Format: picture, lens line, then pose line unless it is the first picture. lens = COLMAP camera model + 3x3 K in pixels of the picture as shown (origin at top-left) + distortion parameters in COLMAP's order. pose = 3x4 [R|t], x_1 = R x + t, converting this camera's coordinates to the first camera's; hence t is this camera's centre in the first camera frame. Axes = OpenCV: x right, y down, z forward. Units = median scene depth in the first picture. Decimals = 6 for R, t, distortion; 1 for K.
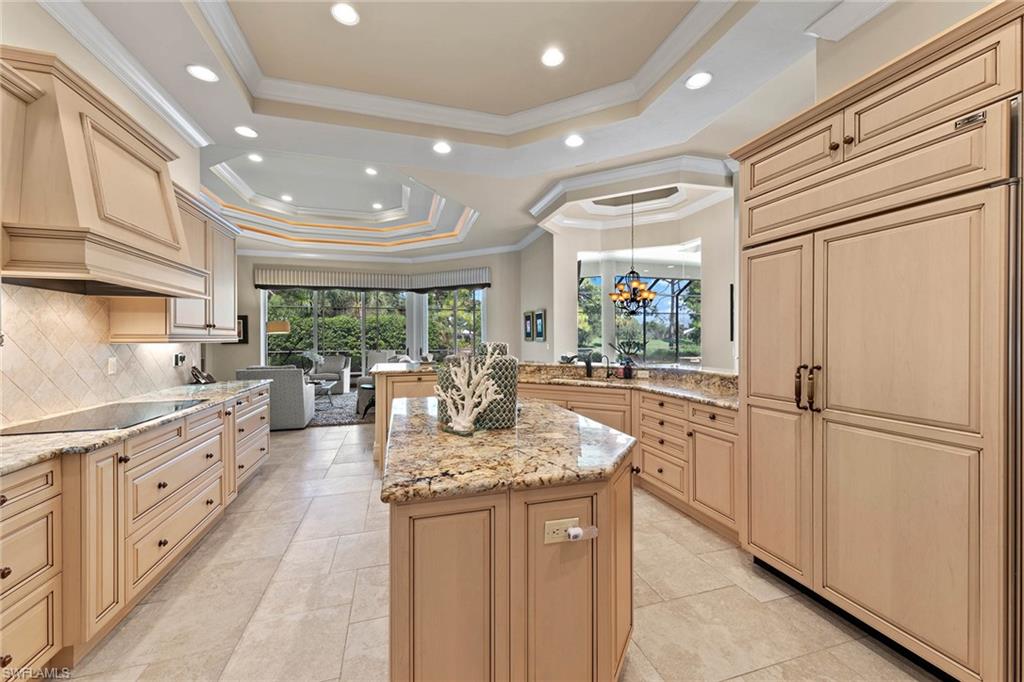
lens RADIAL K [[411.7, 0, 513.1], [0, 411.7, 339.4], [0, 0, 1]] dist [0.000287, -0.000230]
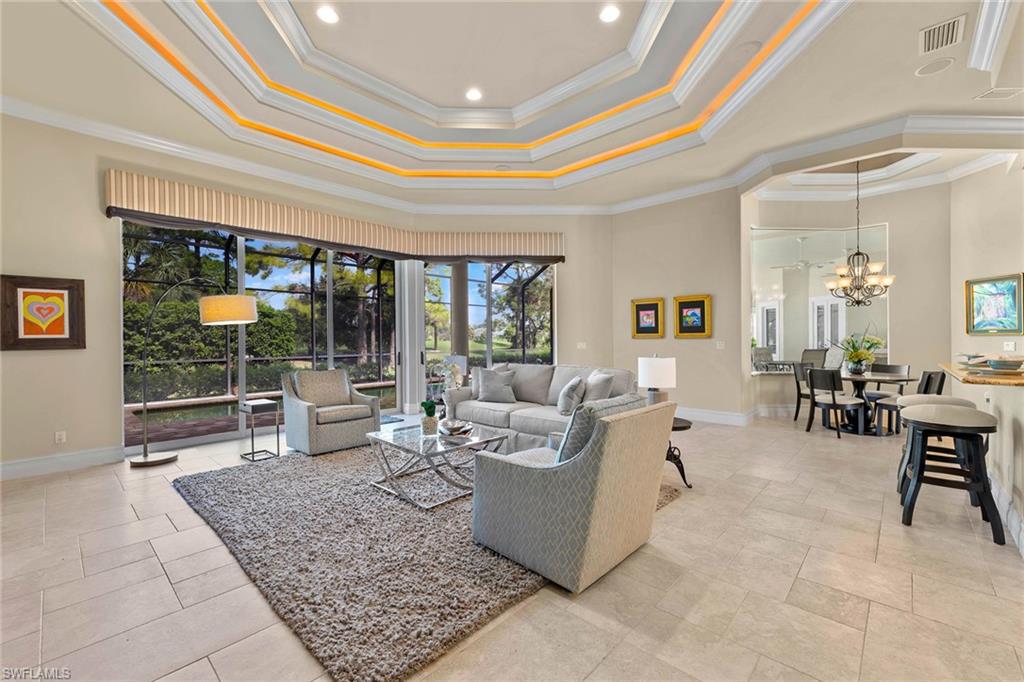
lens RADIAL K [[432.7, 0, 515.2], [0, 432.7, 340.4], [0, 0, 1]] dist [-0.004183, 0.000274]
pose [[0.848330, -0.005777, 0.529437, -0.627213], [0.007584, 0.999970, -0.001241, 0.006669], [-0.529414, 0.005068, 0.848348, 0.513451]]
